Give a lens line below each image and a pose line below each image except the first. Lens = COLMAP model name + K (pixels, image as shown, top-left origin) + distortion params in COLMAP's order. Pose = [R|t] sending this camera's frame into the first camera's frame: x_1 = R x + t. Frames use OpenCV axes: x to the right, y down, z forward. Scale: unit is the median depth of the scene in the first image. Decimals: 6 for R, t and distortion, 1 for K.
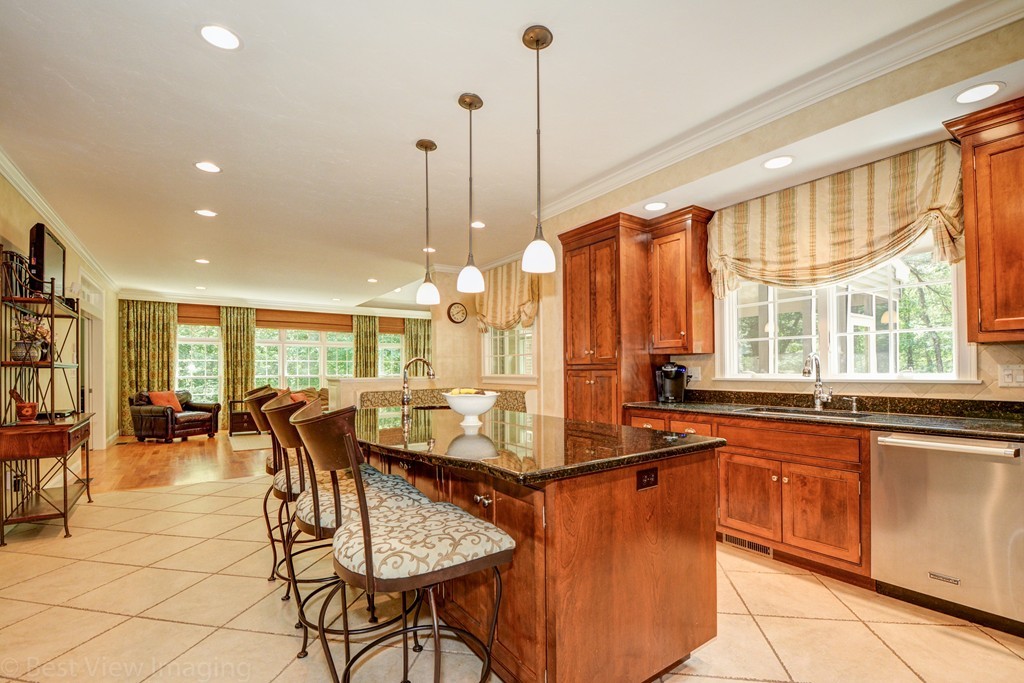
lens RADIAL K [[463.2, 0, 529.5], [0, 463.2, 366.6], [0, 0, 1]] dist [0.001295, -0.012732]
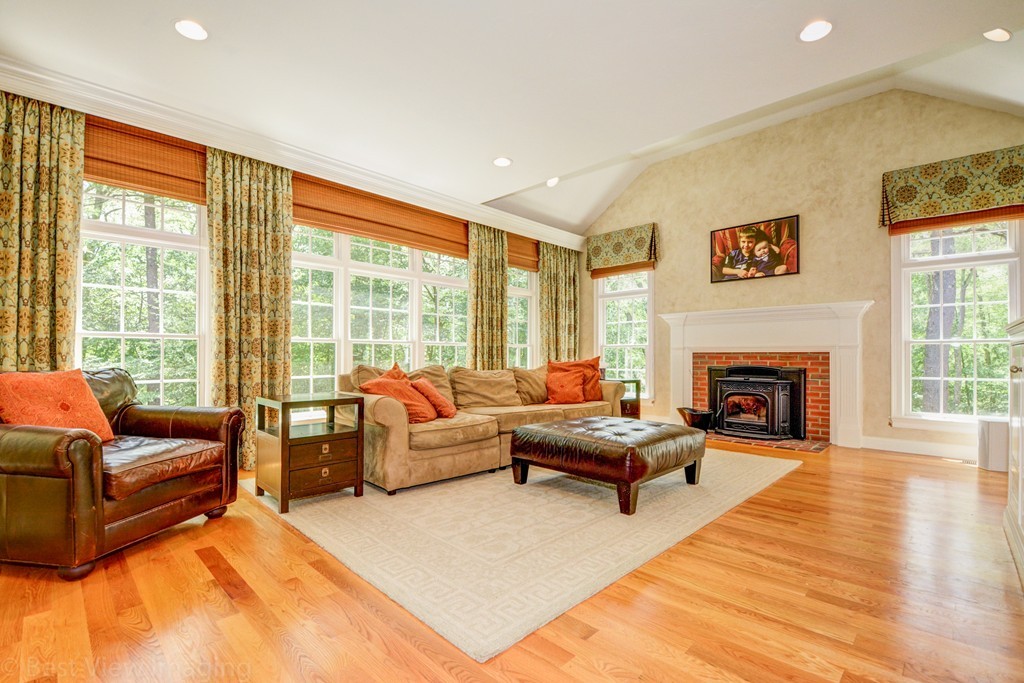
lens RADIAL K [[452.1, 0, 518.2], [0, 452.1, 354.6], [0, 0, 1]] dist [0.011103, -0.016006]
pose [[0.982506, 0.010895, 0.185910, -0.484042], [-0.011861, 0.999921, 0.004086, 0.033233], [-0.185851, -0.006219, 0.982558, 0.585126]]
